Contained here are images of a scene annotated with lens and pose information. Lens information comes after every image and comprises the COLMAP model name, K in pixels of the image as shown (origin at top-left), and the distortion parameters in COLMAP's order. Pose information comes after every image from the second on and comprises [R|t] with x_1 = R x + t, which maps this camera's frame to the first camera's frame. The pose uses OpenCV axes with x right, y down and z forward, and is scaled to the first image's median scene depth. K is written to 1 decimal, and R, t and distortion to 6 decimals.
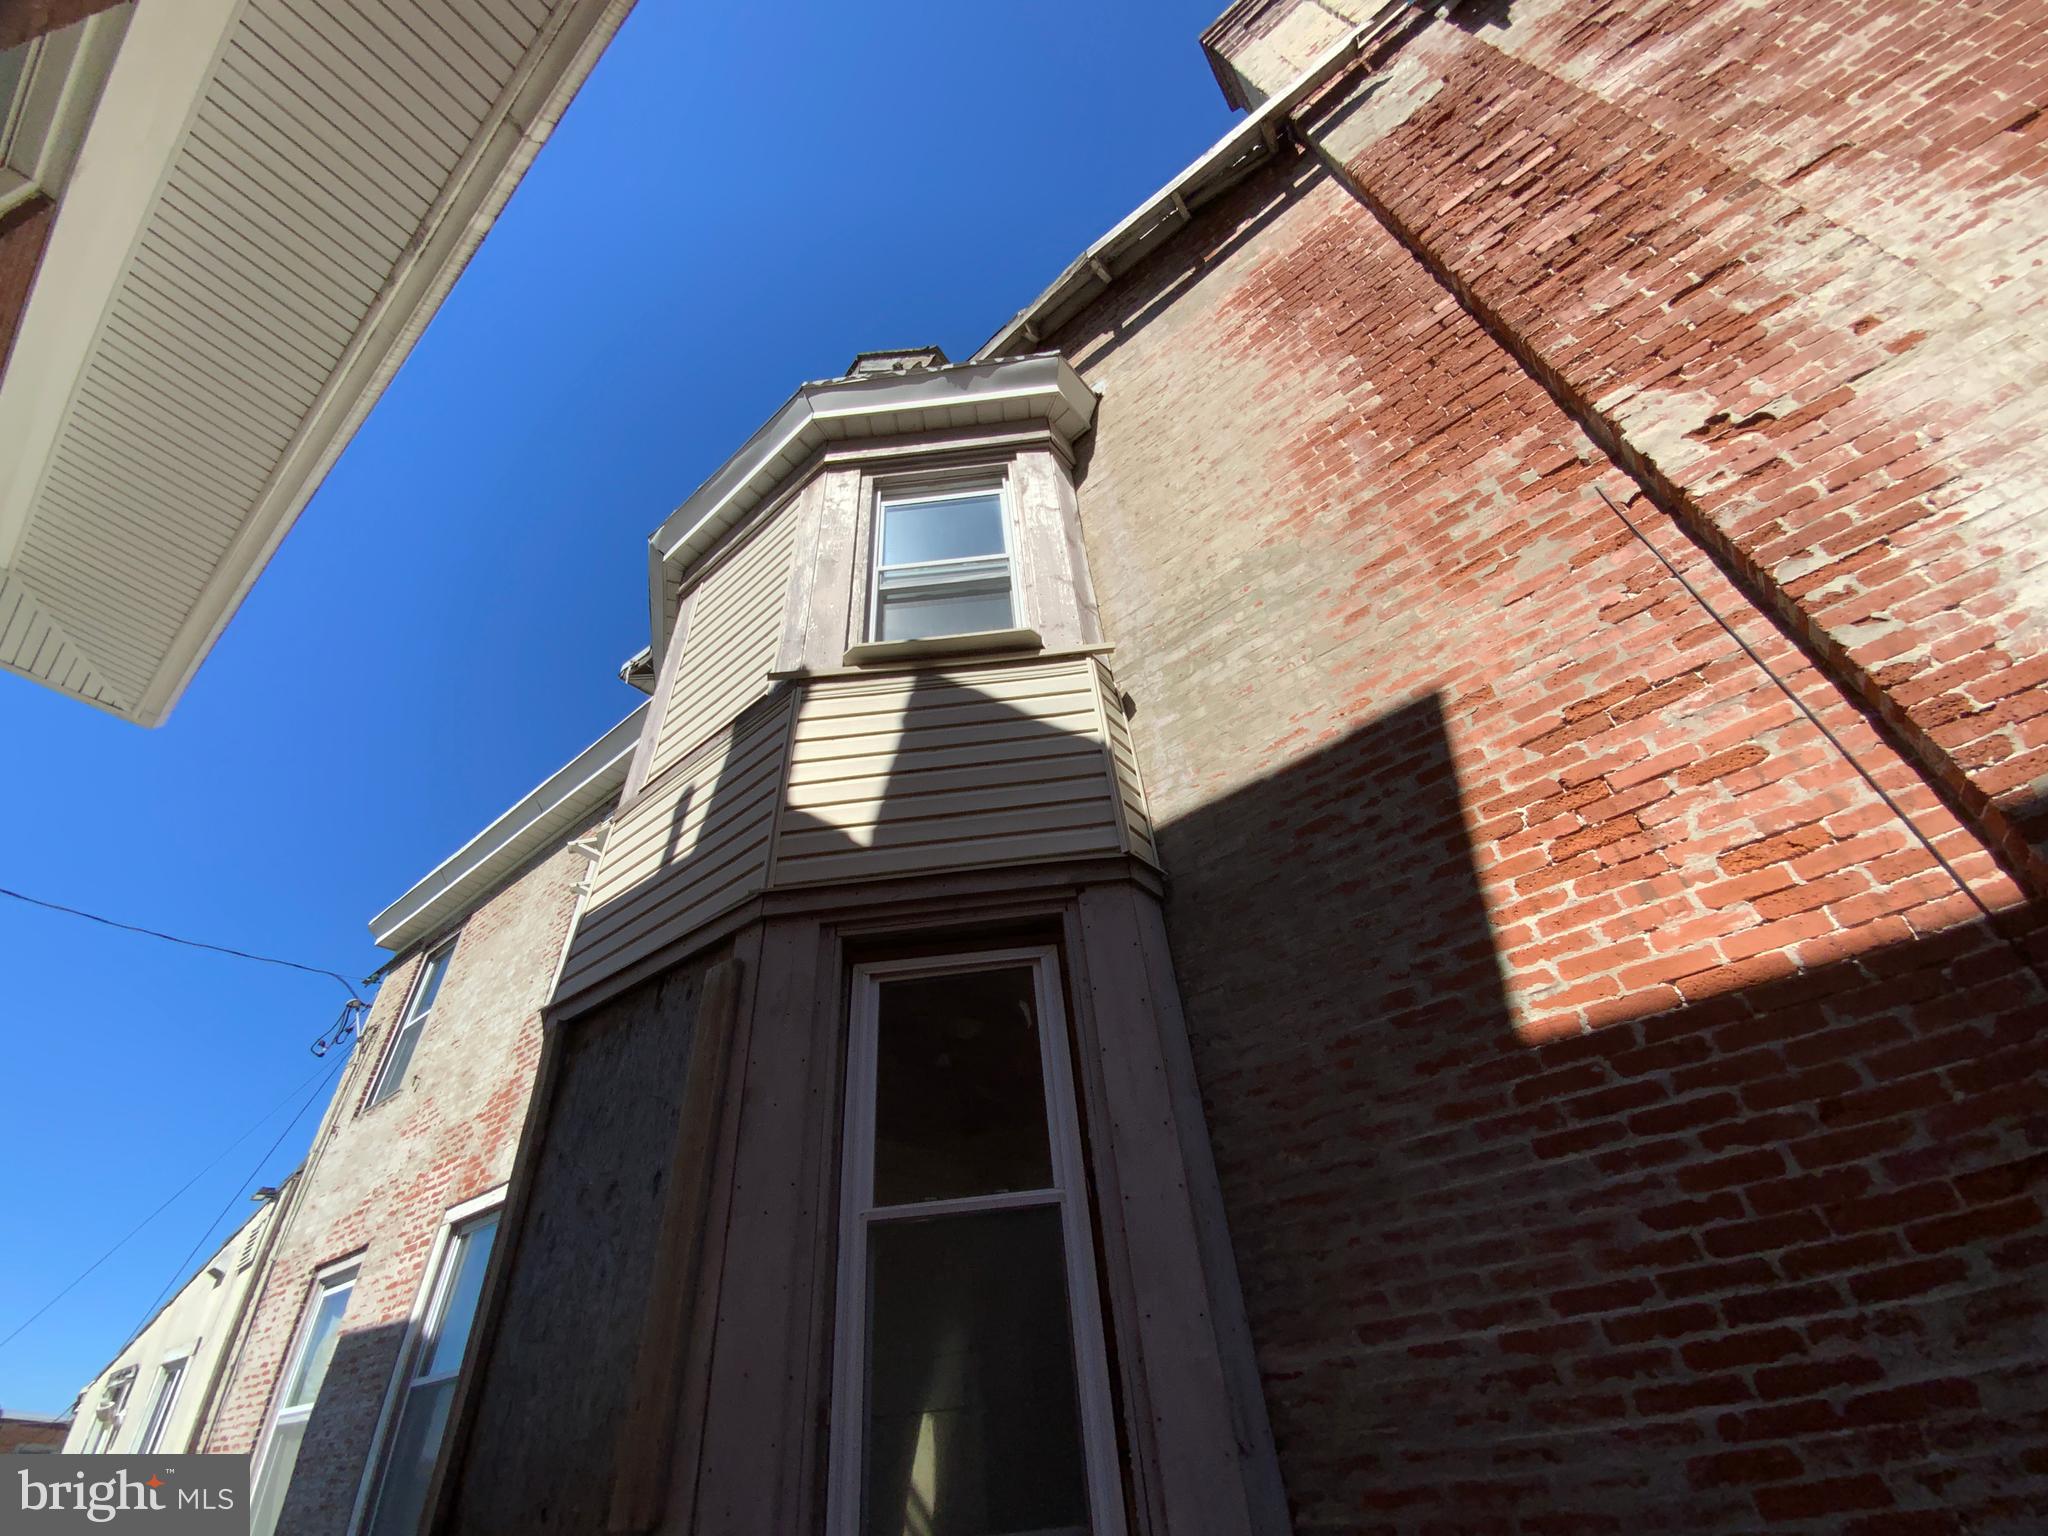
lens RADIAL K [[827.4, 0, 1026.3], [0, 827.4, 773.9], [0, 0, 1]] dist [0.018509, -0.016615]
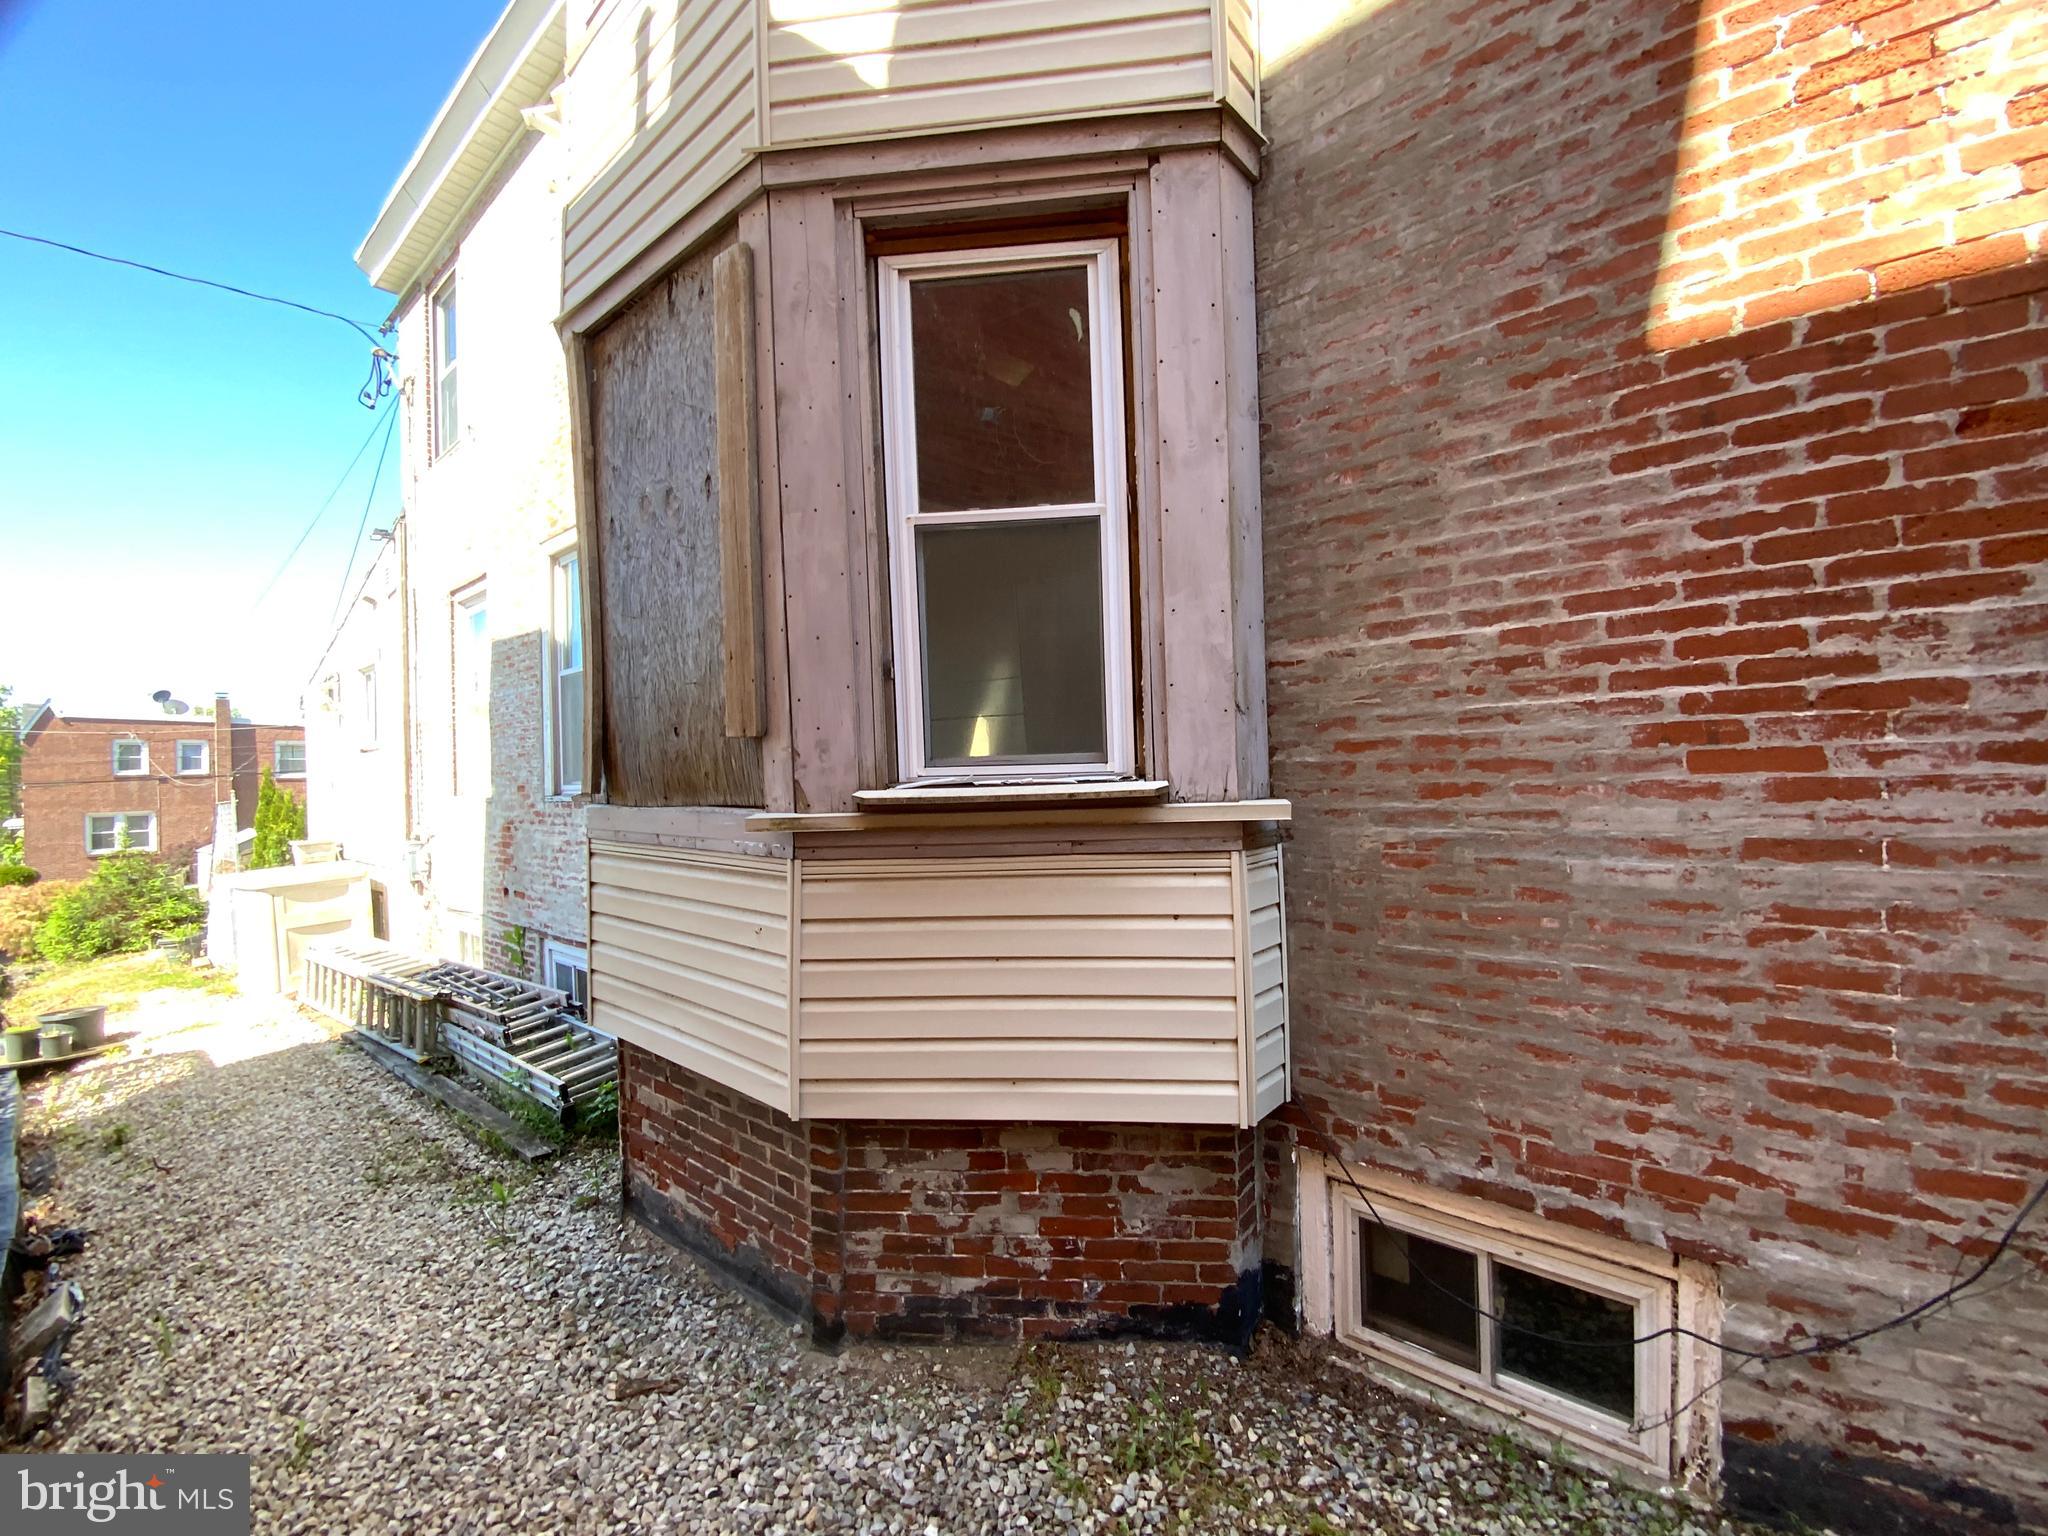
lens RADIAL K [[827.4, 0, 1024.0], [0, 827.4, 766.0], [0, 0, 1]] dist [0.018509, -0.016615]
pose [[0.997701, 0.052239, -0.043179, 0.006741], [-0.013295, 0.775575, 0.631116, 0.099954], [0.066458, -0.629091, 0.774486, 0.012028]]
